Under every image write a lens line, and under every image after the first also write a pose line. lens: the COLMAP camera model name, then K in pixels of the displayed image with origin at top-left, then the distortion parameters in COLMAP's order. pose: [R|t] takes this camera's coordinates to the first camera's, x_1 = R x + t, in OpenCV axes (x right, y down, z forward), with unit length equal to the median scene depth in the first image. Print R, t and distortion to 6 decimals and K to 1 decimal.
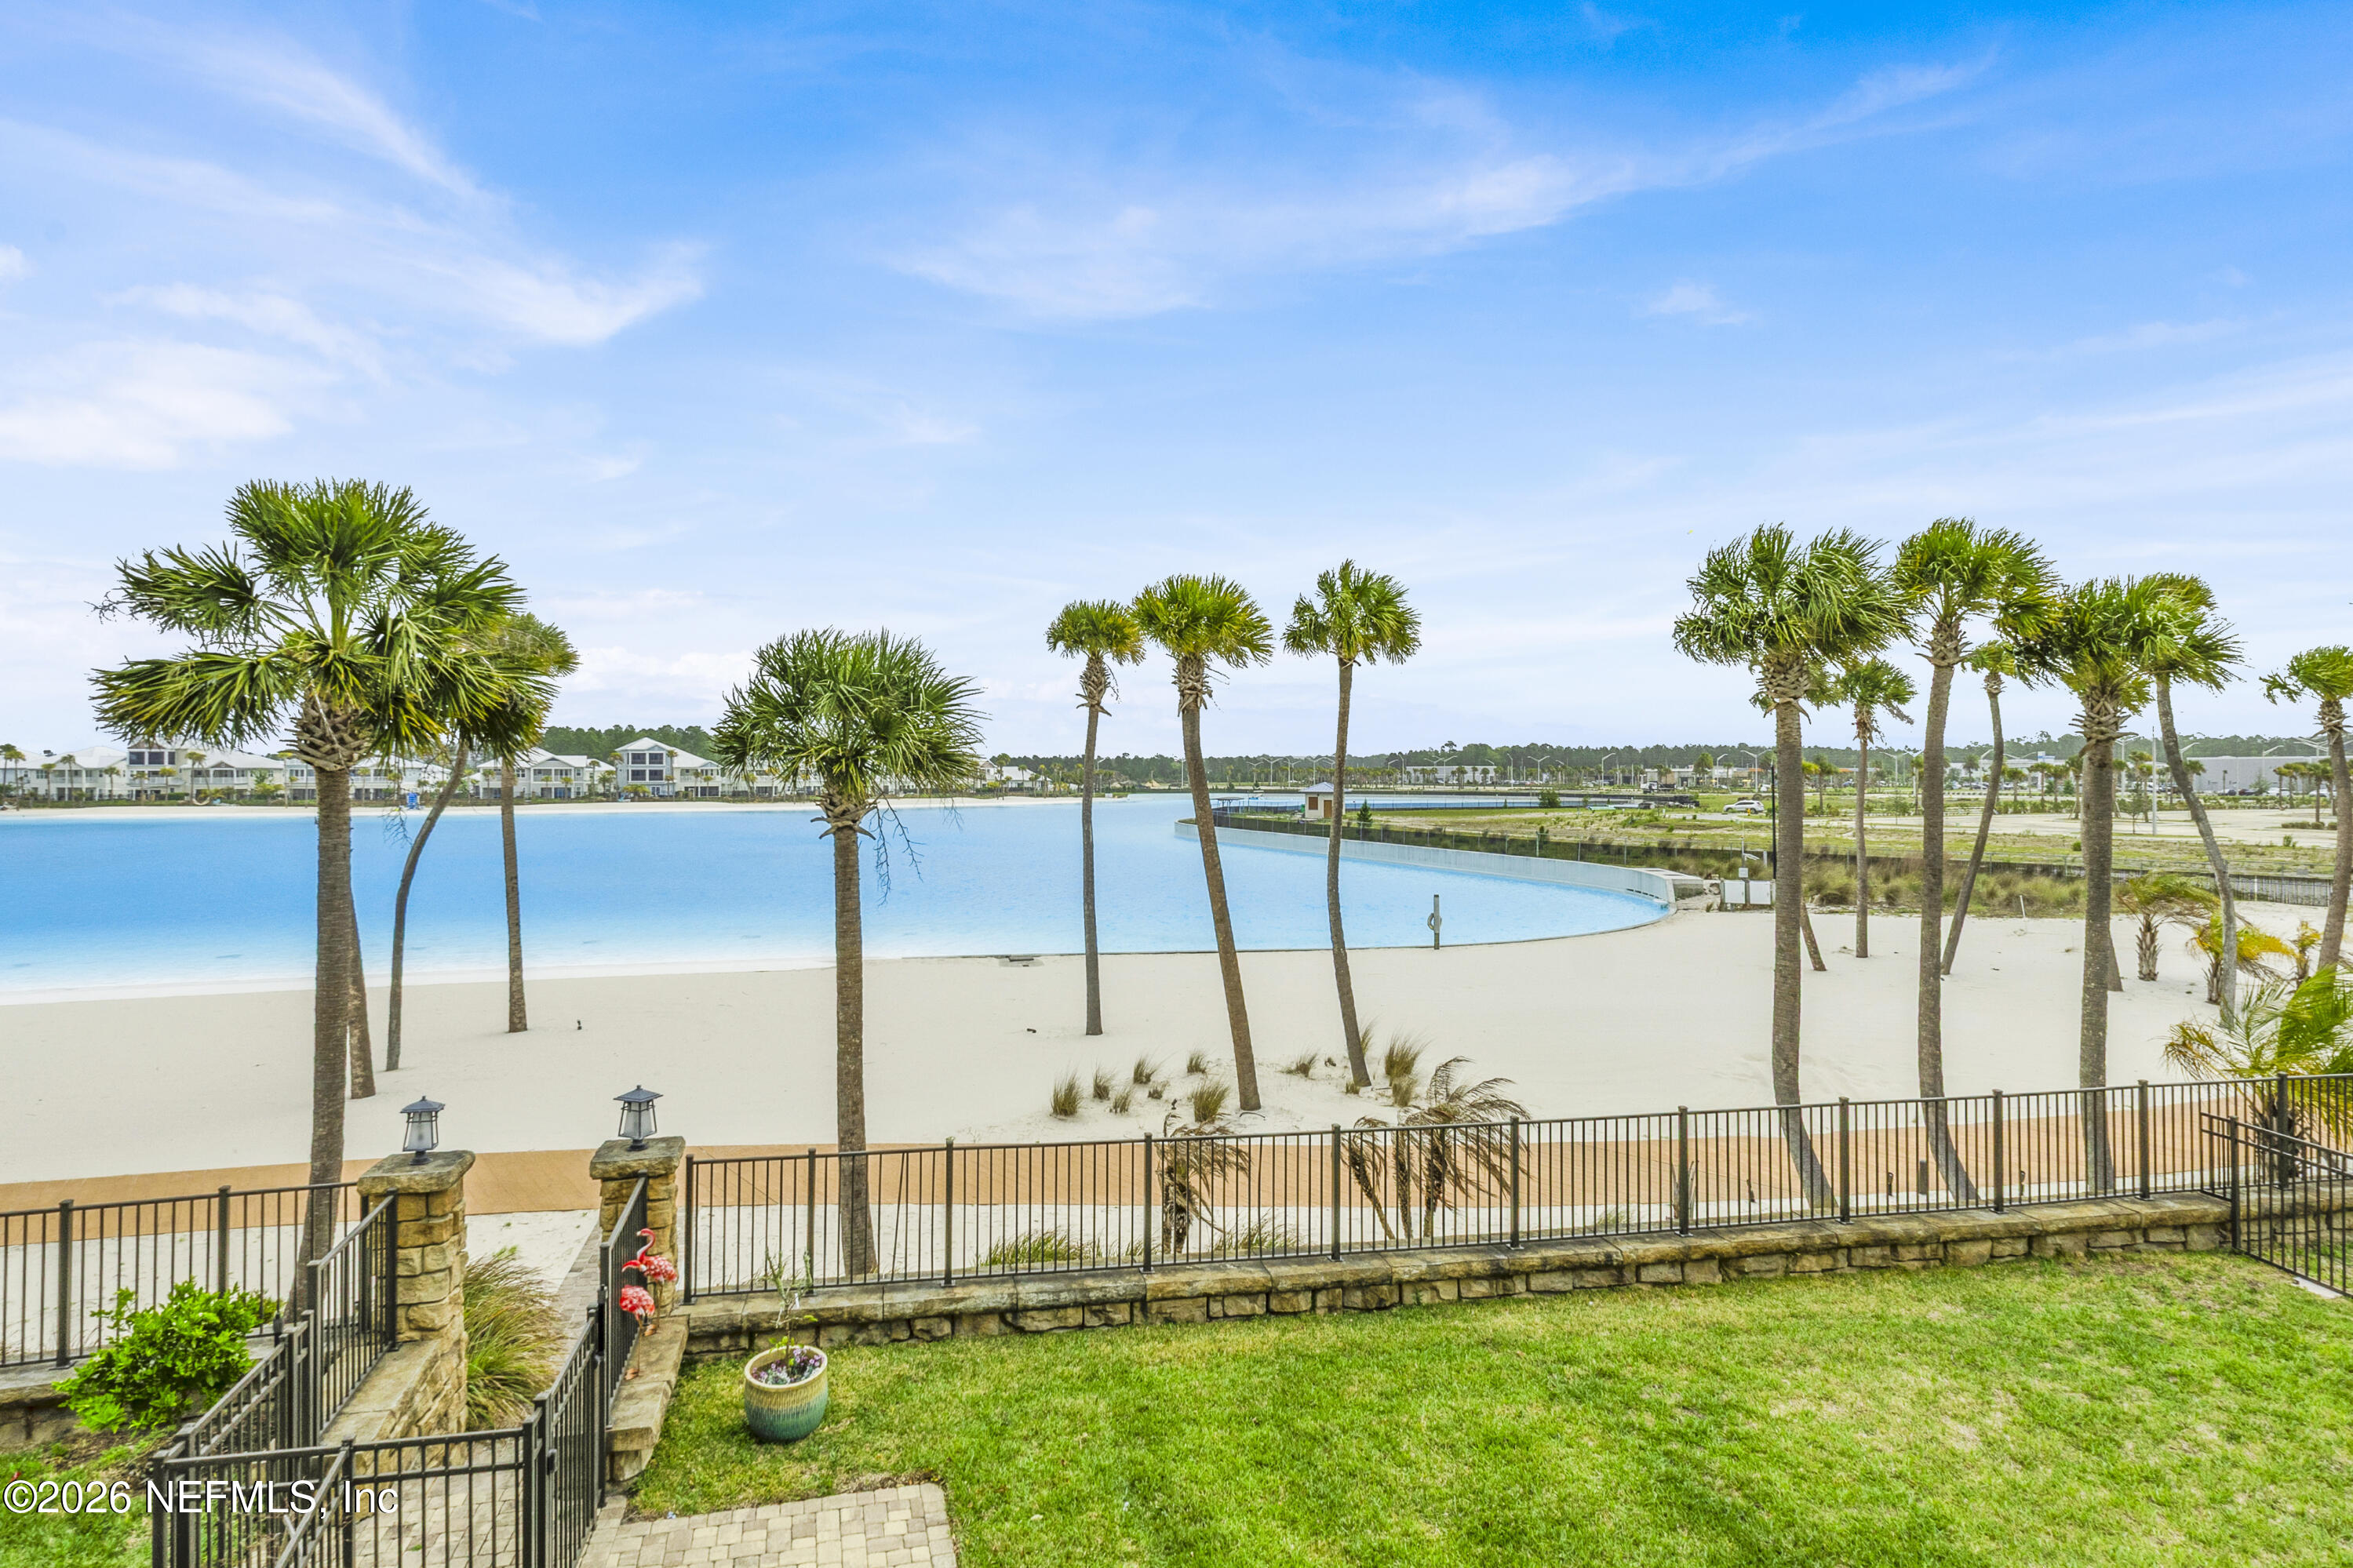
lens RADIAL K [[1382.4, 0, 1176.5], [0, 1382.4, 784.0], [0, 0, 1]] dist [-0.006938, 0.001280]
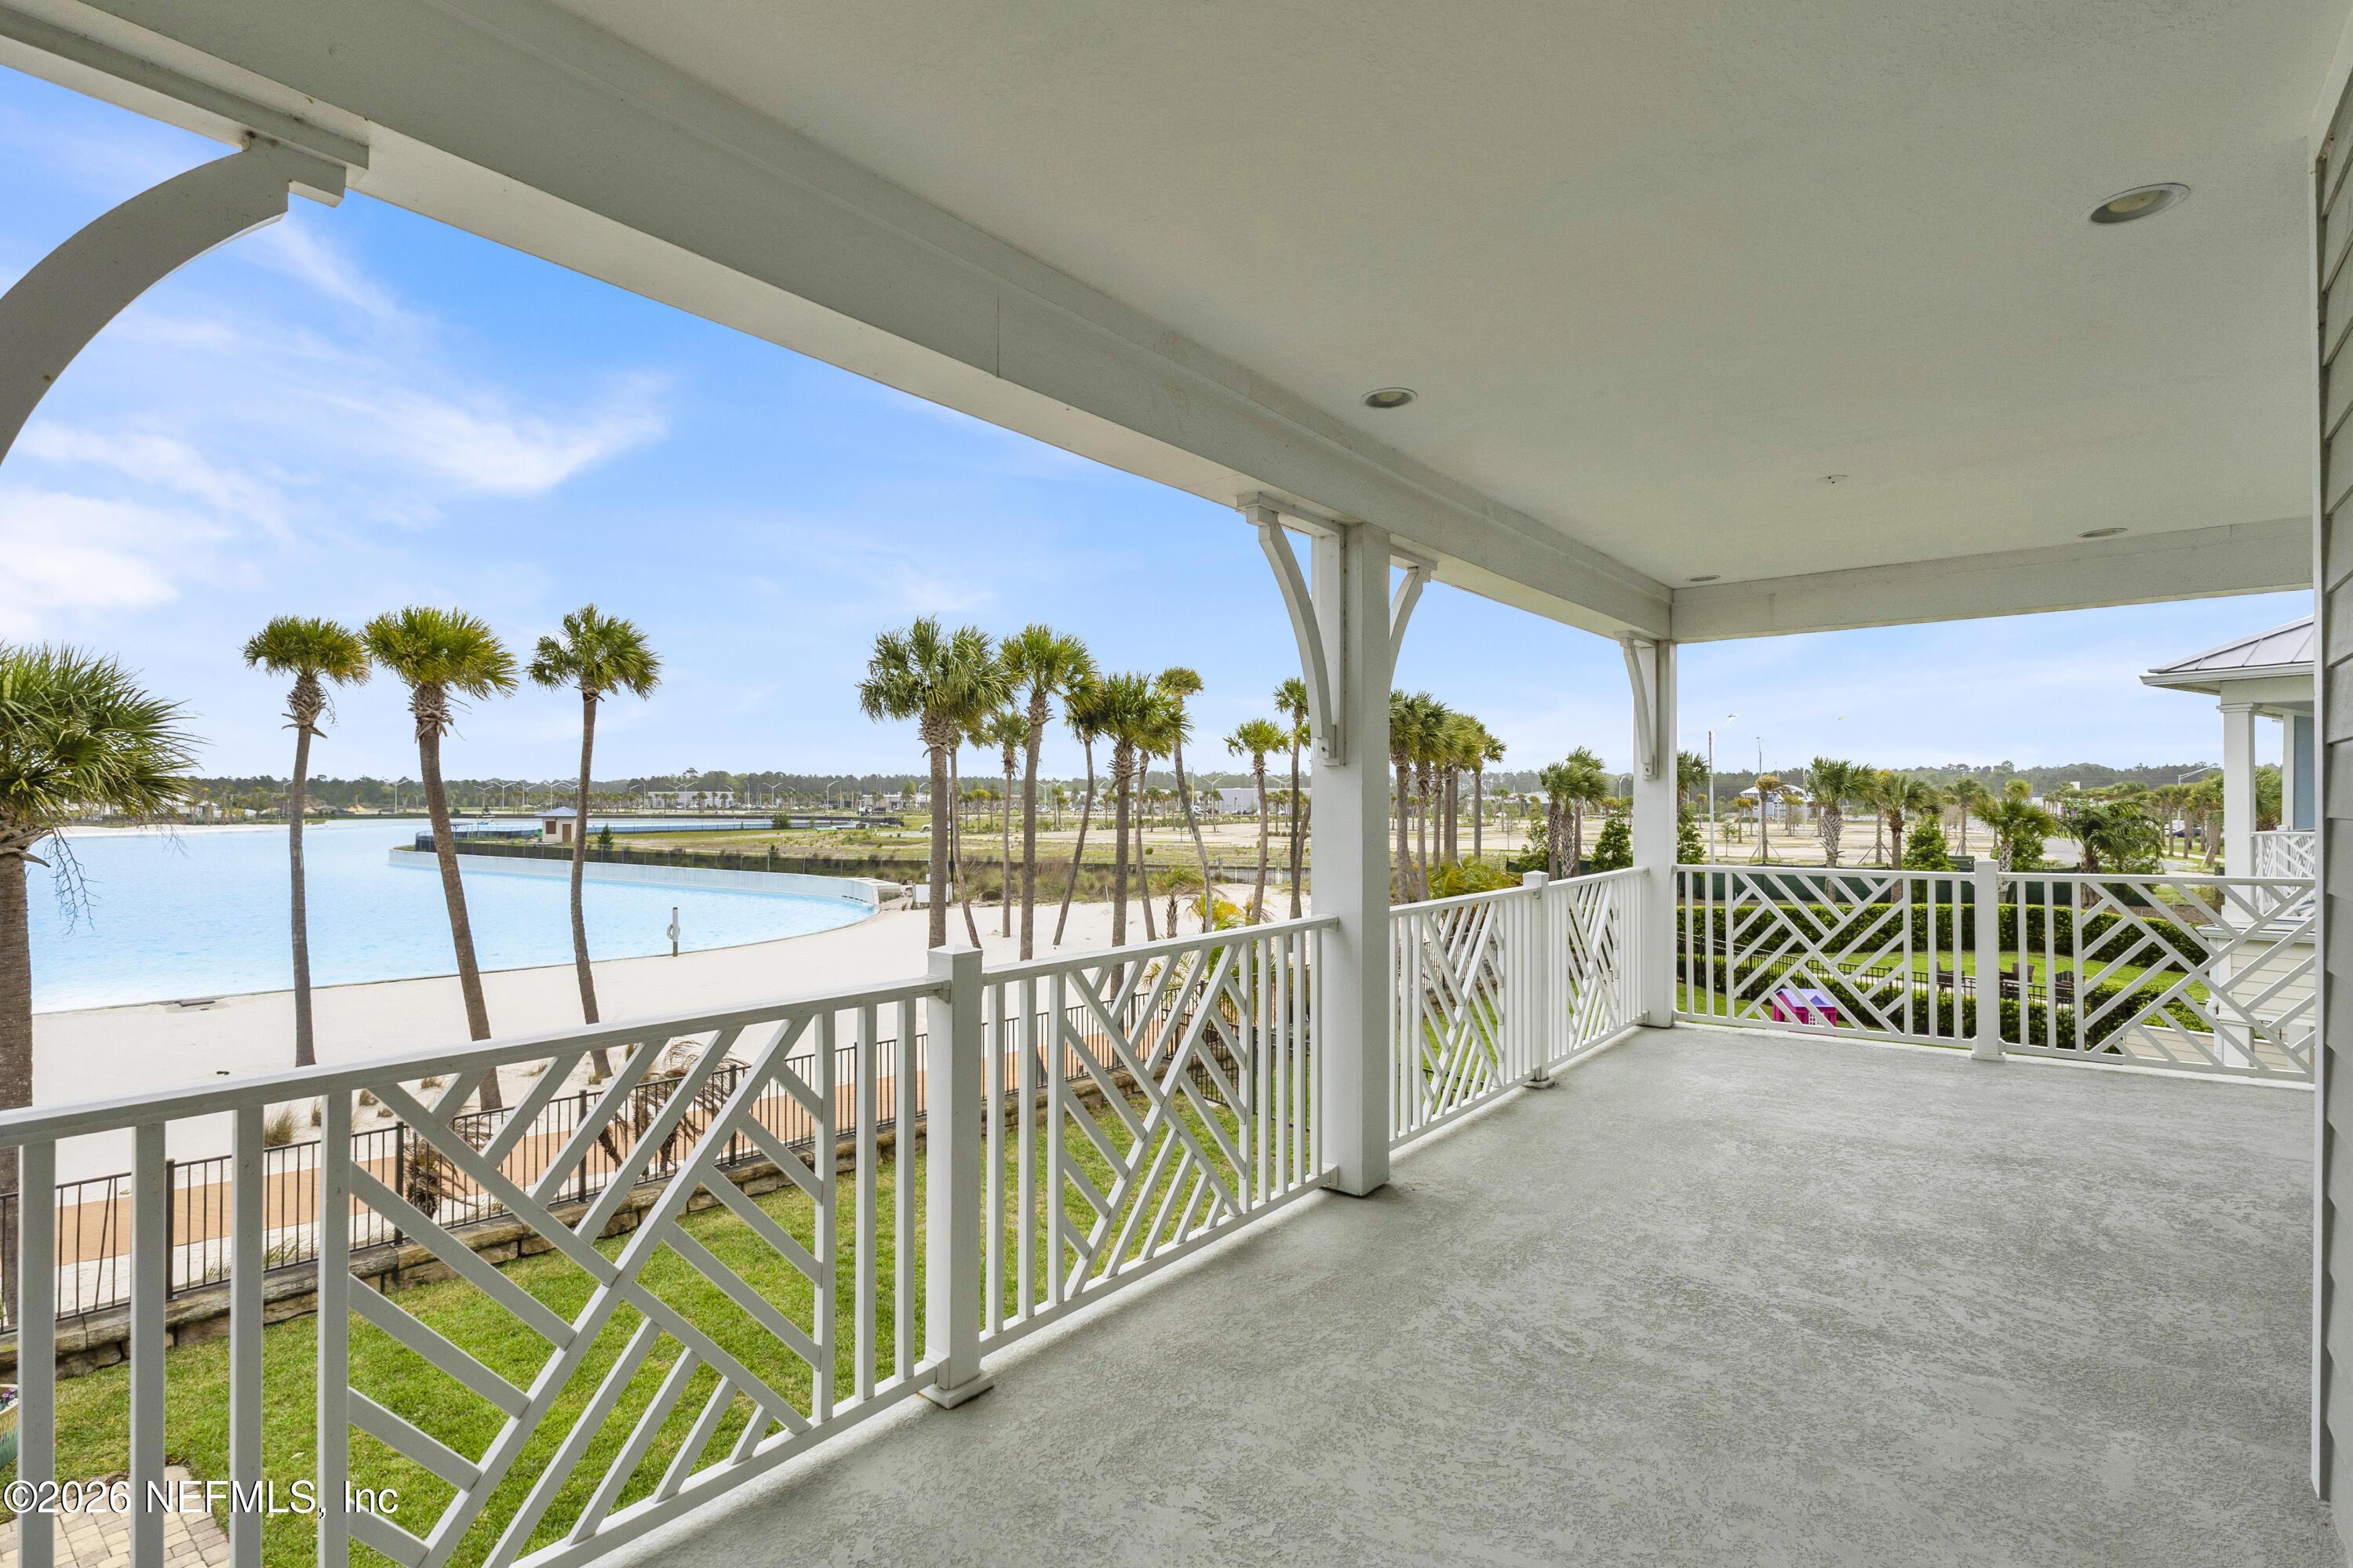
lens RADIAL K [[1382.4, 0, 1176.5], [0, 1382.4, 784.0], [0, 0, 1]] dist [-0.006938, 0.001280]
pose [[0.863312, 0.008038, 0.504607, -0.027797], [0.001182, 0.999838, -0.017949, 0.001400], [-0.504670, 0.016092, 0.863162, -0.179749]]
